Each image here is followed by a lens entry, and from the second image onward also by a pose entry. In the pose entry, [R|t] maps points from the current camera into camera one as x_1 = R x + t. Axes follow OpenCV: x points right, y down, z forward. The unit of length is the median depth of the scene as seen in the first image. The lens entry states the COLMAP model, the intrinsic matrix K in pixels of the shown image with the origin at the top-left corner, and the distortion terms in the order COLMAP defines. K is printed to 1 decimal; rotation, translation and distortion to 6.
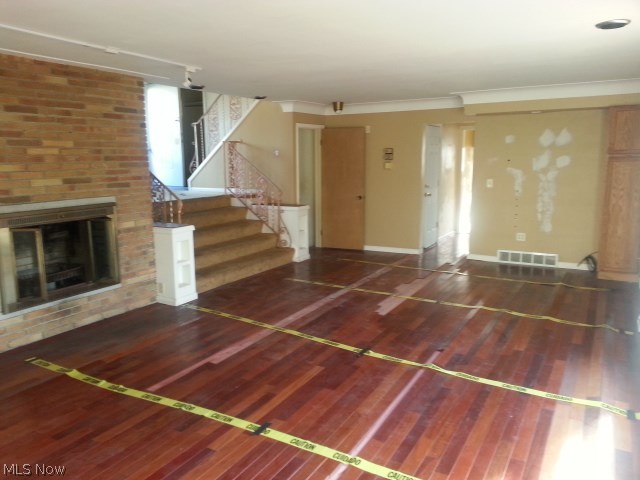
lens RADIAL K [[513.2, 0, 318.9], [0, 513.2, 239.9], [0, 0, 1]] dist [0.039744, -0.043597]
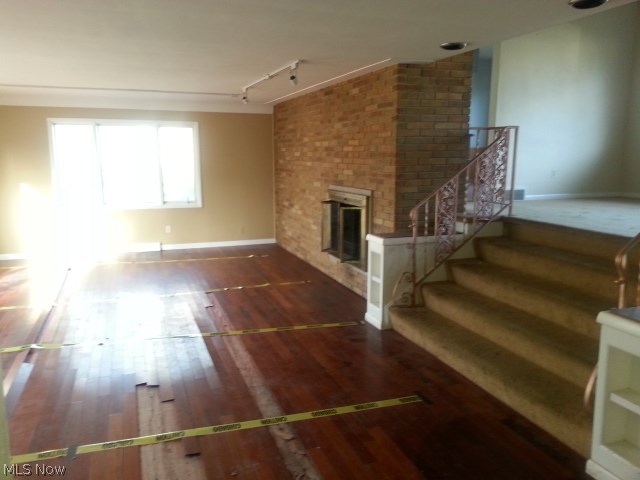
lens RADIAL K [[513.2, 0, 318.2], [0, 513.2, 239.7], [0, 0, 1]] dist [0.039744, -0.043597]
pose [[-0.653765, 0.139067, -0.743809, 0.449621], [-0.114482, 0.953475, 0.278890, -0.258182], [0.747987, 0.267482, -0.607428, 1.515885]]
